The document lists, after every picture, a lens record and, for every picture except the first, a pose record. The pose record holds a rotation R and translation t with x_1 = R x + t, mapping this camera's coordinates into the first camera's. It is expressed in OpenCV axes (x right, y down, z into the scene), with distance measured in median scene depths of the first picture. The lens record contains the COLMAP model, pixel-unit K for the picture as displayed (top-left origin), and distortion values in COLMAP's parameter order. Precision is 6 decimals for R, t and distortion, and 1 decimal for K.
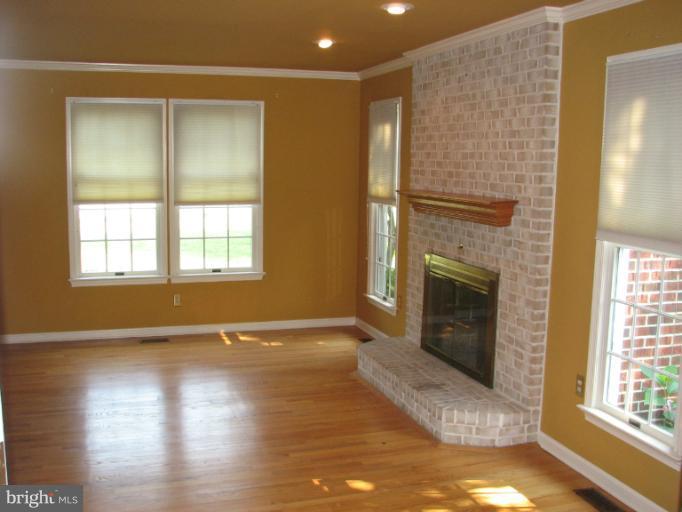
lens RADIAL K [[729.8, 0, 341.0], [0, 729.8, 256.0], [0, 0, 1]] dist [-0.212526, 0.307112]
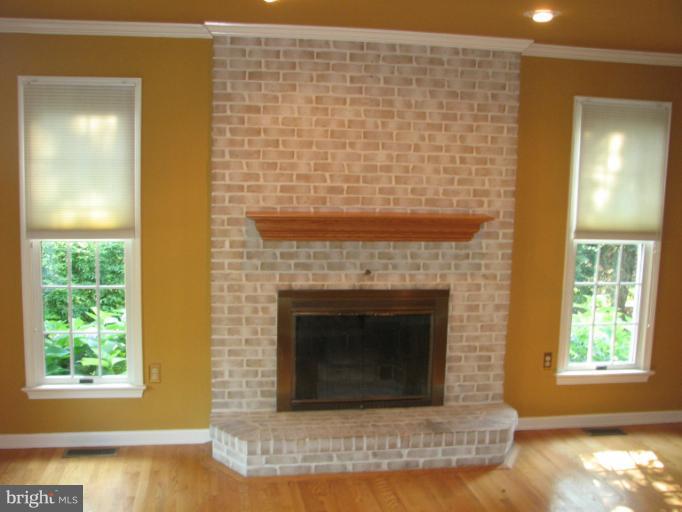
lens RADIAL K [[729.8, 0, 341.0], [0, 729.8, 256.0], [0, 0, 1]] dist [-0.212526, 0.307112]
pose [[0.146728, -0.128712, 0.980767, -0.788112], [0.109494, 0.987519, 0.113217, -0.152021], [-0.983098, 0.090776, 0.158989, 0.998617]]
